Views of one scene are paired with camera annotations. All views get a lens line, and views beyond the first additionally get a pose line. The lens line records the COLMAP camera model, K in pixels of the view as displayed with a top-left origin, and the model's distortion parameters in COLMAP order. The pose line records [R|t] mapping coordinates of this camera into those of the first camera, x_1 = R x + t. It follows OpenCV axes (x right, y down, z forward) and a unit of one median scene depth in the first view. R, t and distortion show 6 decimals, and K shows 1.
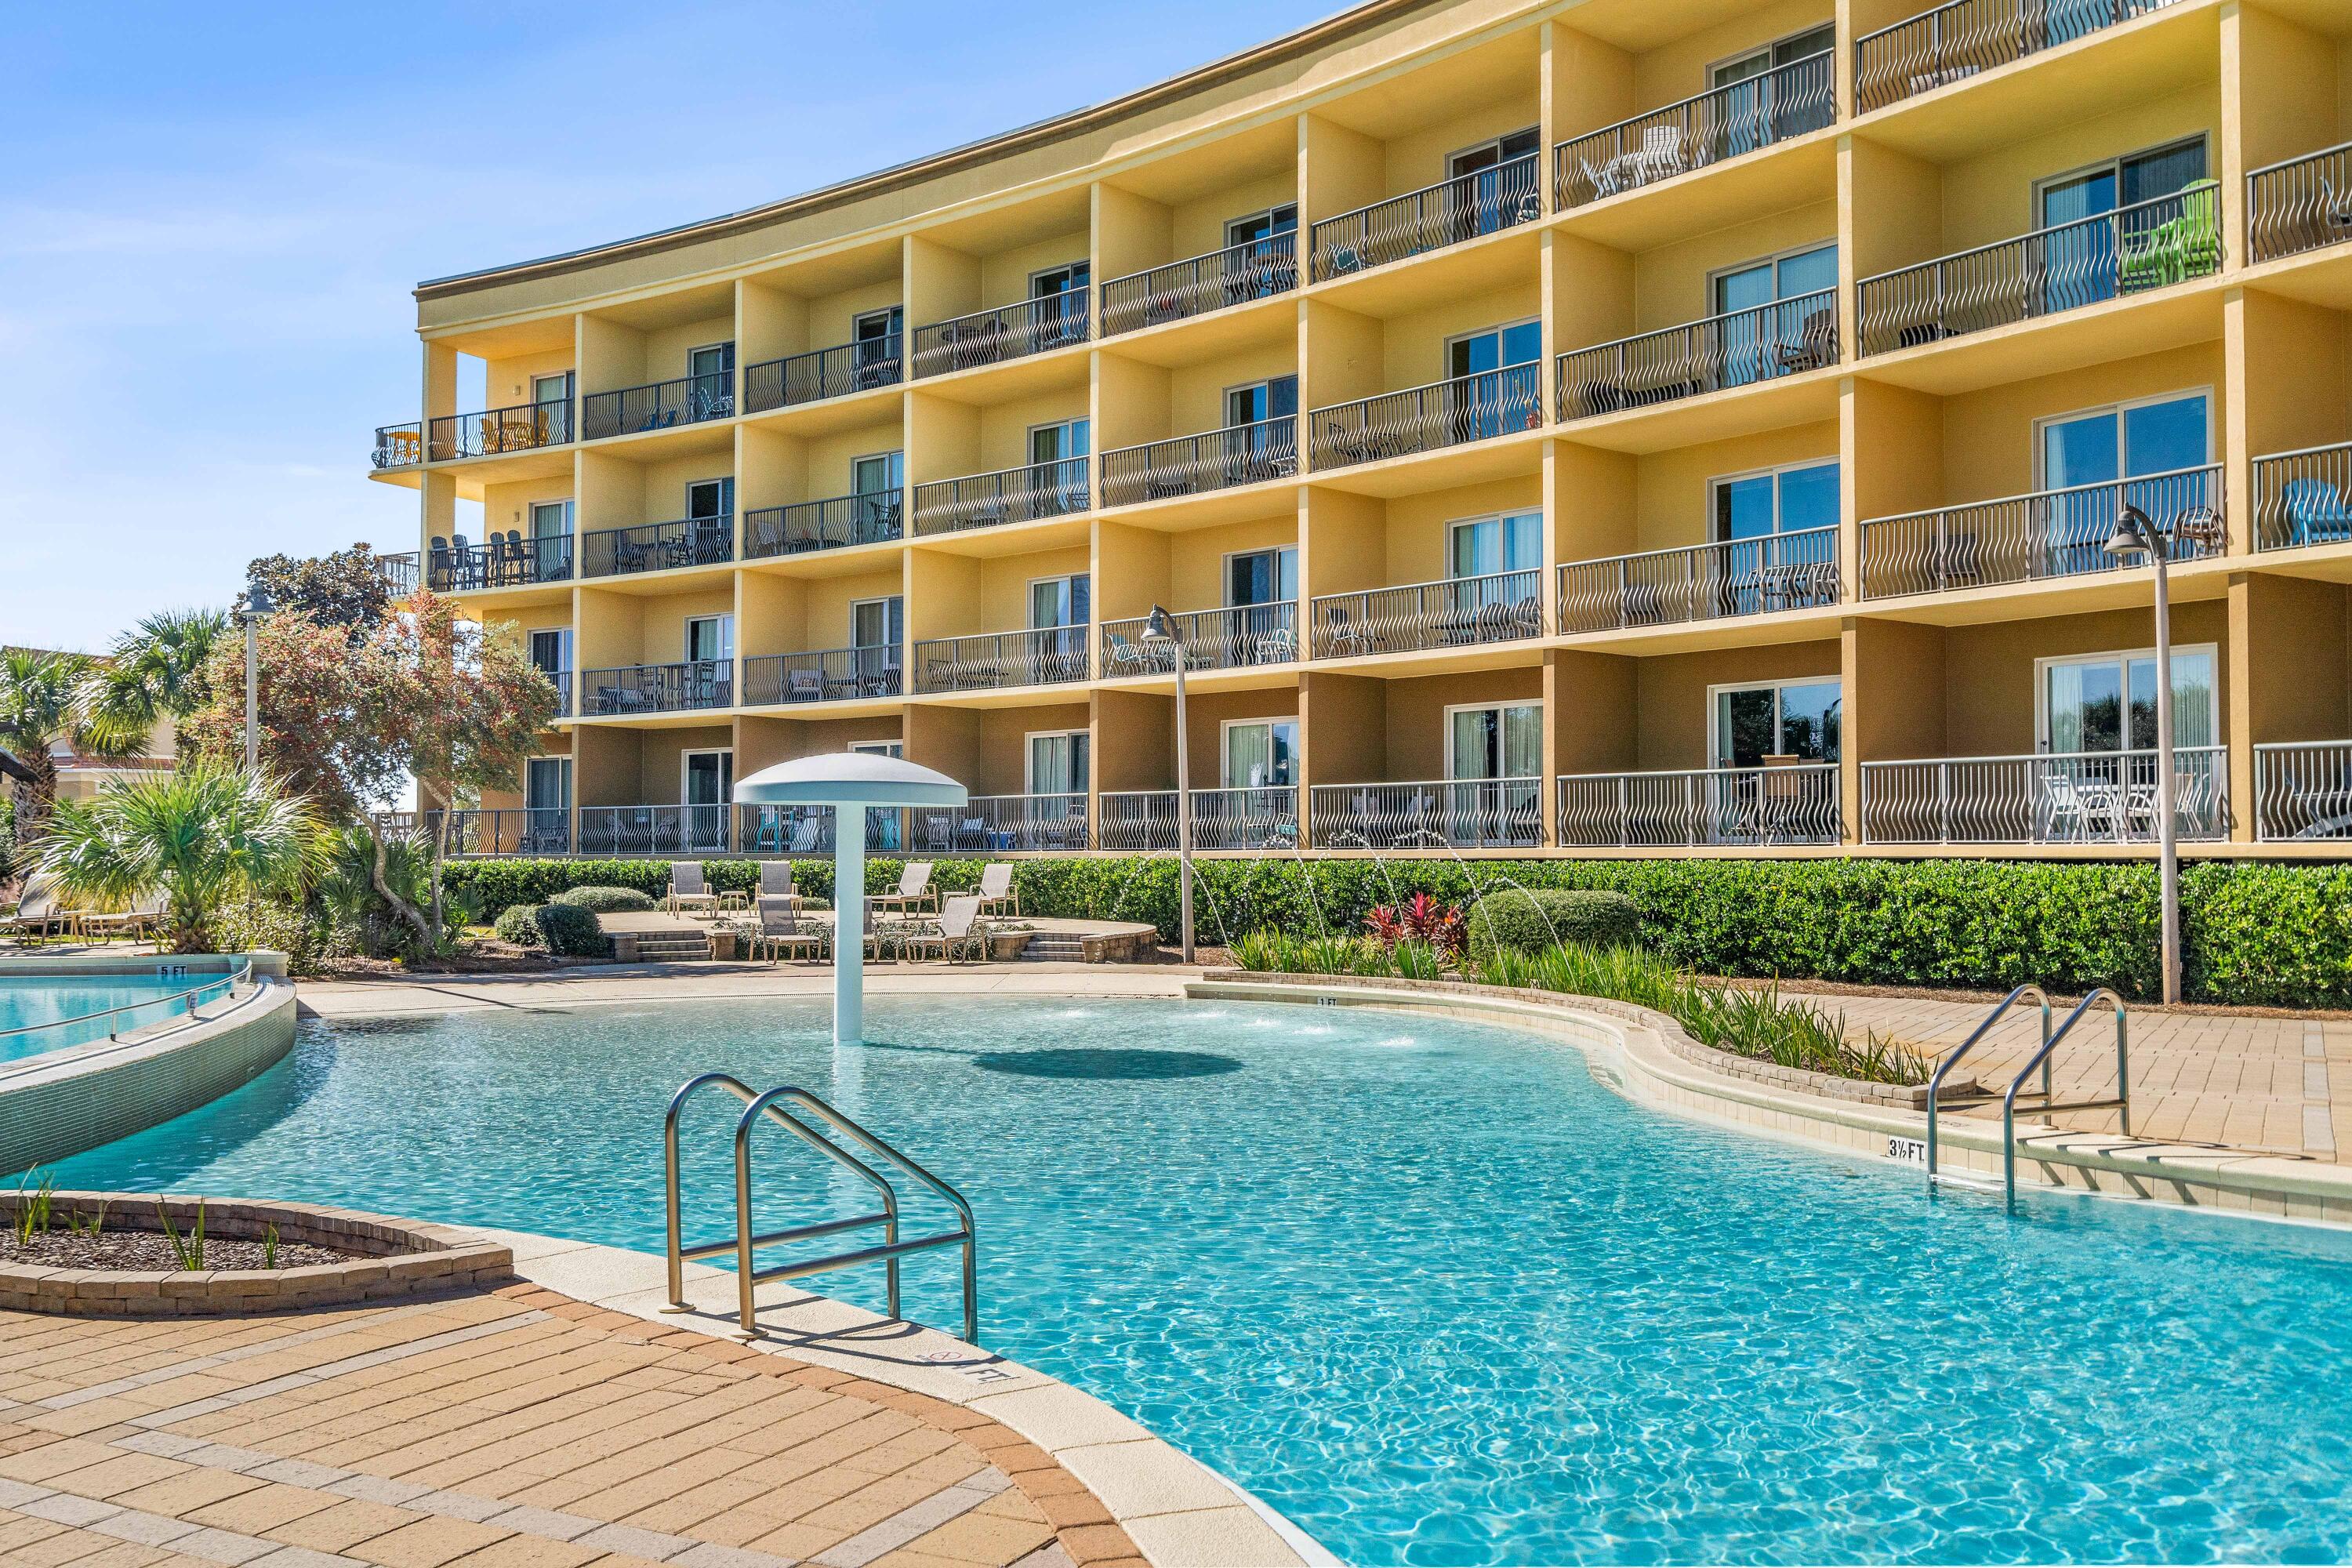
lens RADIAL K [[2061.8, 0, 1160.9], [0, 2061.8, 787.1], [0, 0, 1]] dist [0.005433, 0.004763]
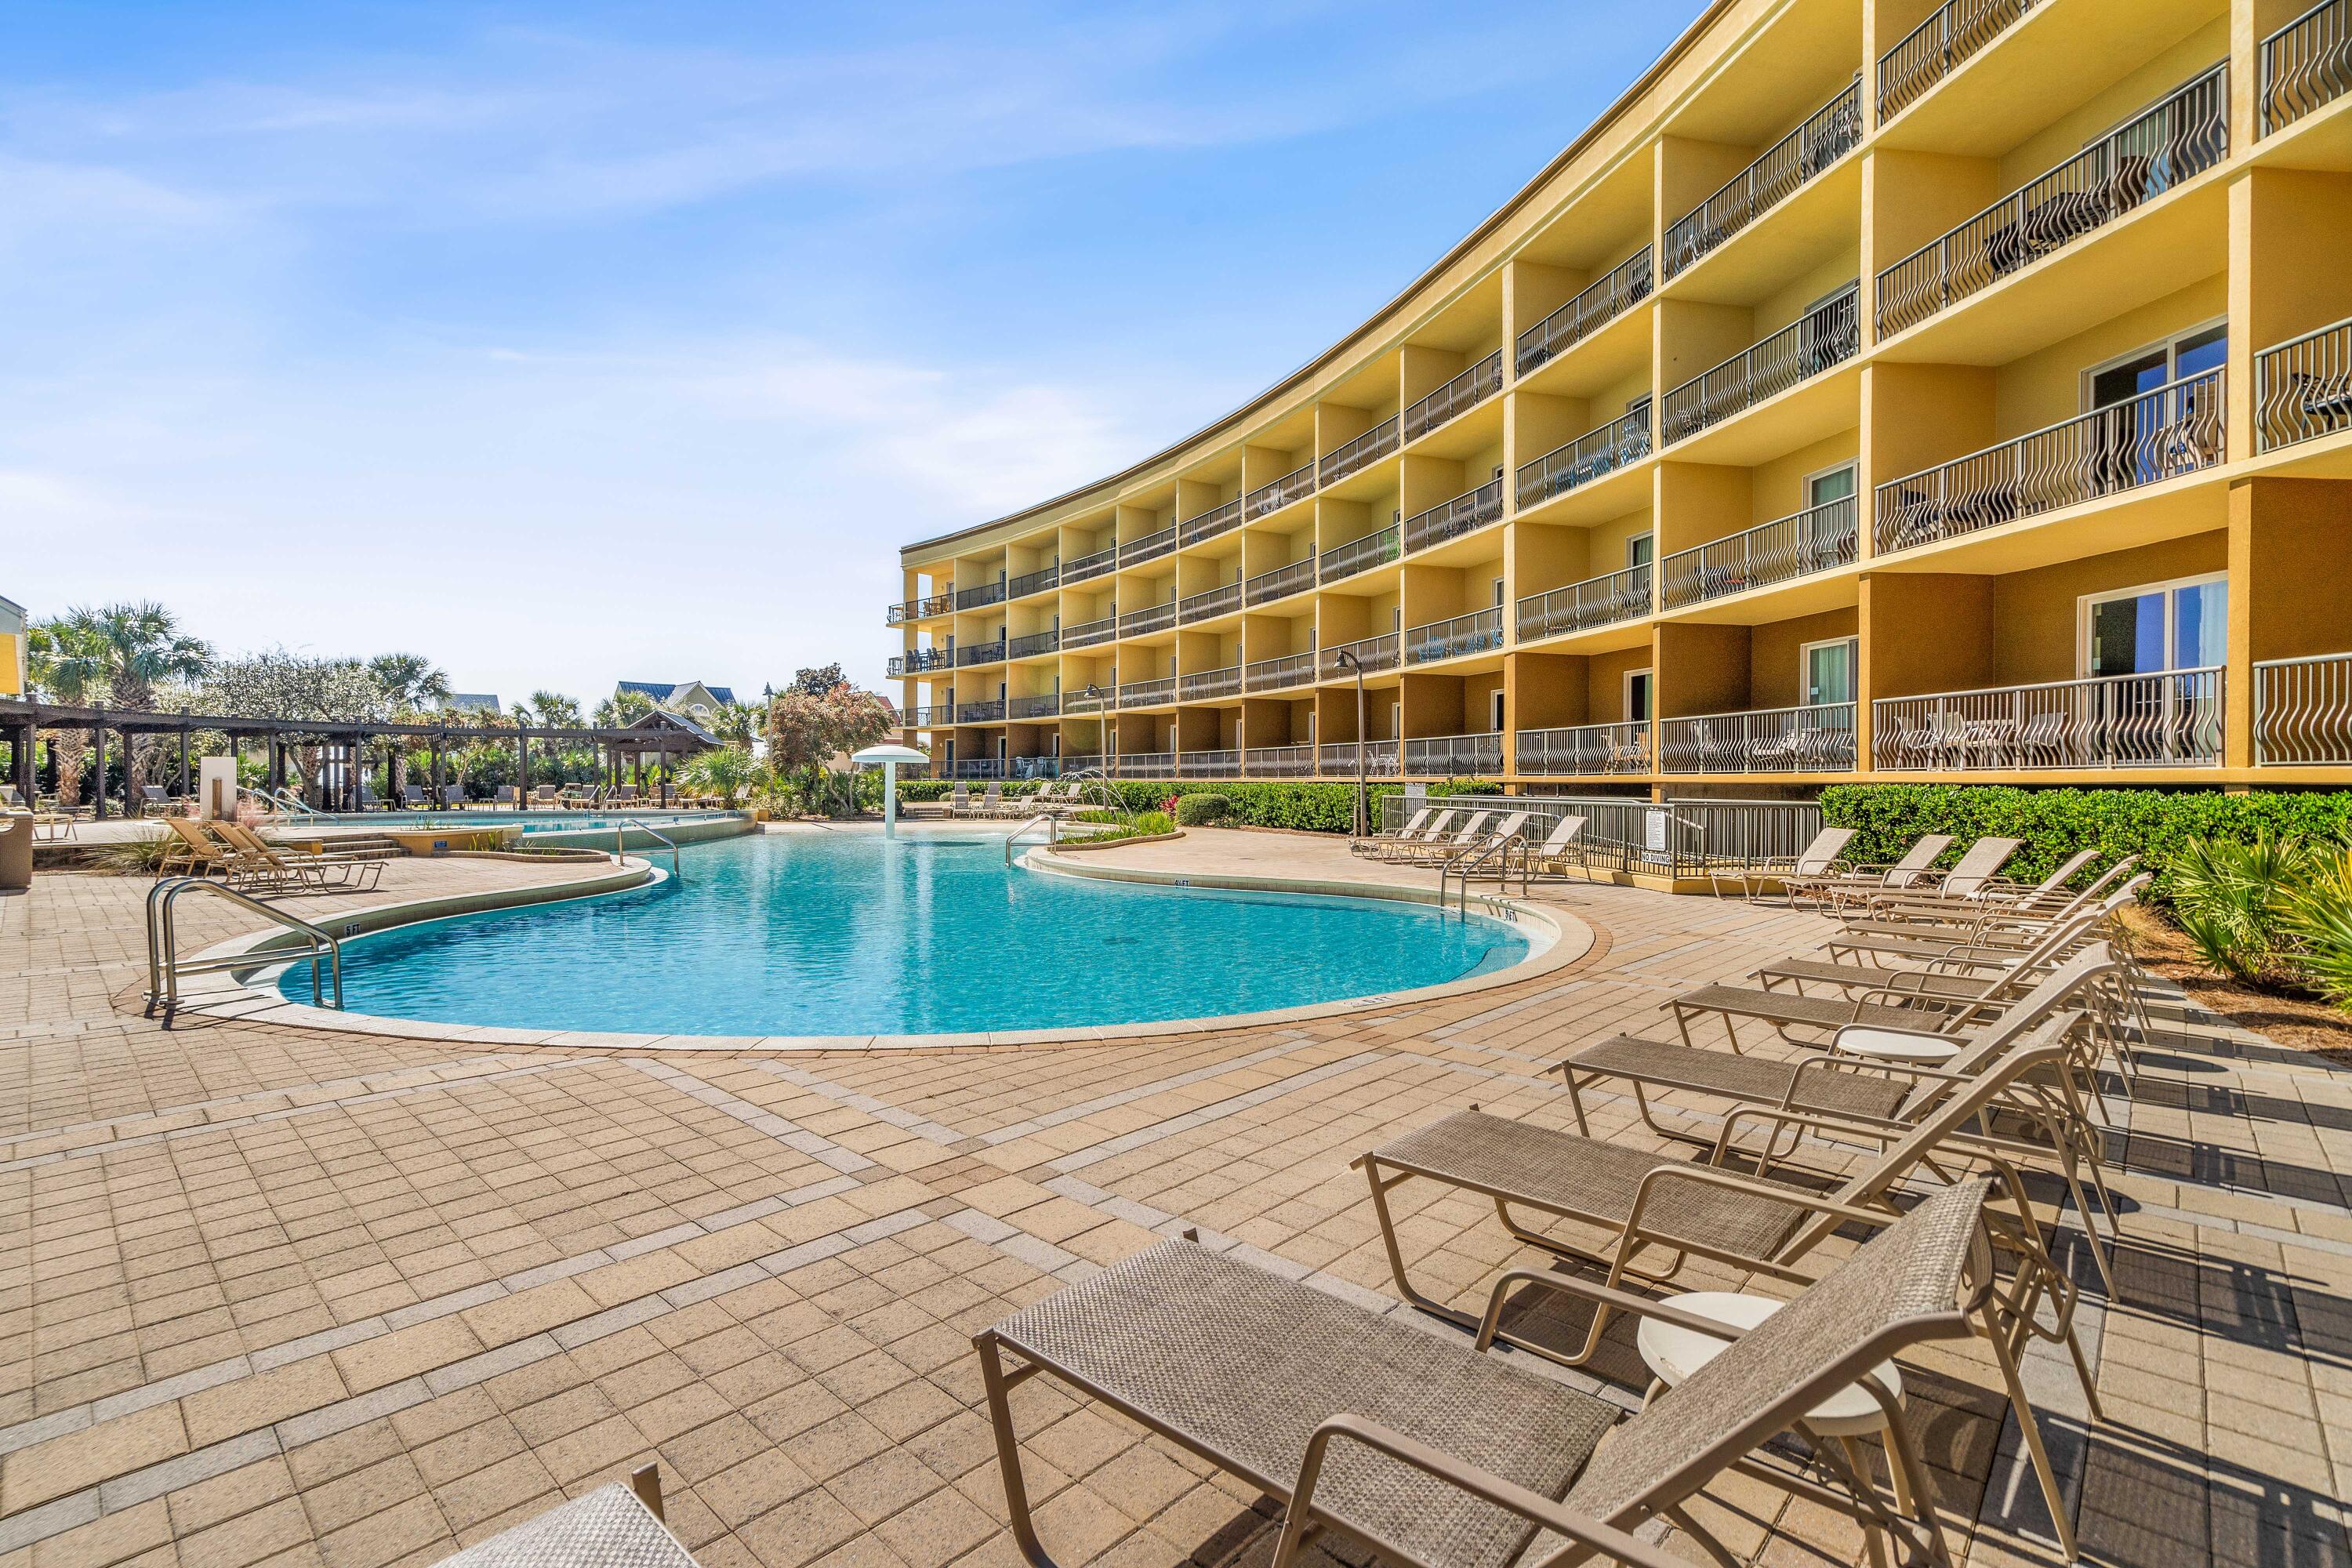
lens RADIAL K [[1082.5, 0, 1175.7], [0, 1082.5, 789.5], [0, 0, 1]] dist [0.000623, 0.003308]
pose [[0.971339, 0.006552, -0.237608, 0.297195], [0.003411, 0.999133, 0.041495, -0.008281], [0.237674, -0.041117, 0.970474, -0.210364]]
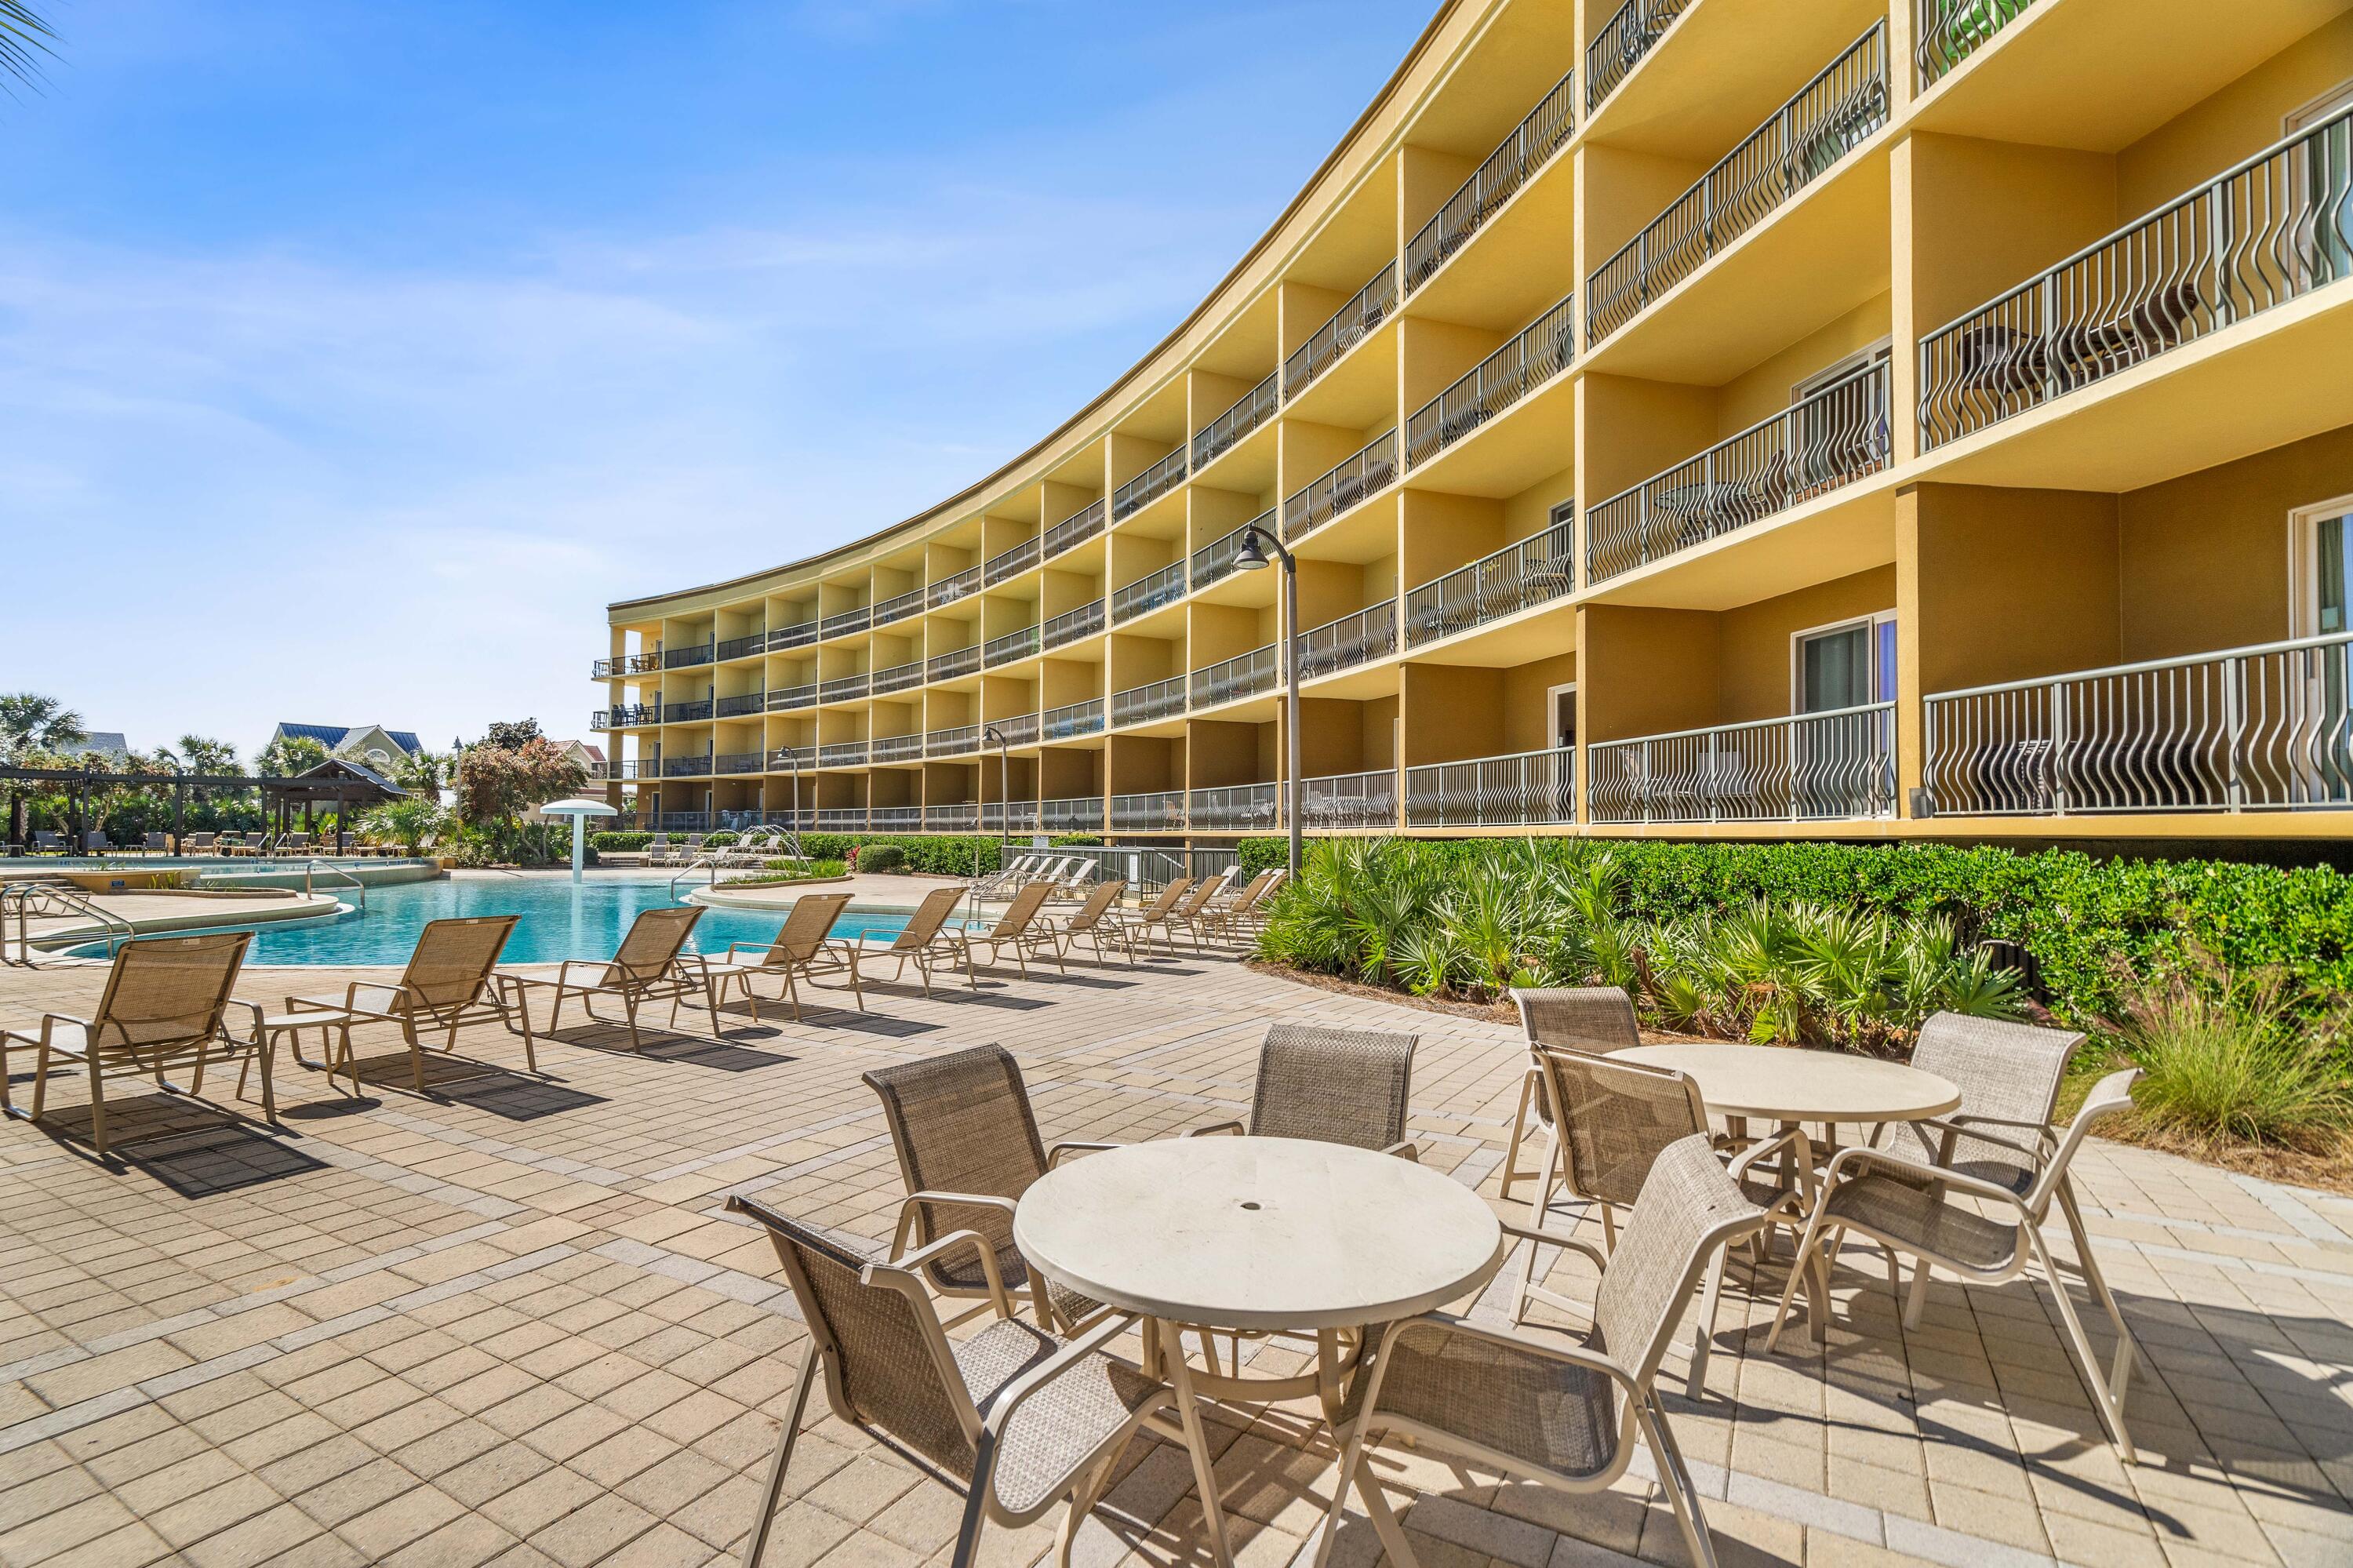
lens RADIAL K [[1083.0, 0, 1172.8], [0, 1083.0, 813.7], [0, 0, 1]] dist [0.000623, 0.003308]
pose [[0.999762, 0.012250, -0.018079, 0.396453], [-0.012054, 0.999868, 0.010902, -0.011549], [0.018211, -0.010682, 0.999777, -0.350479]]
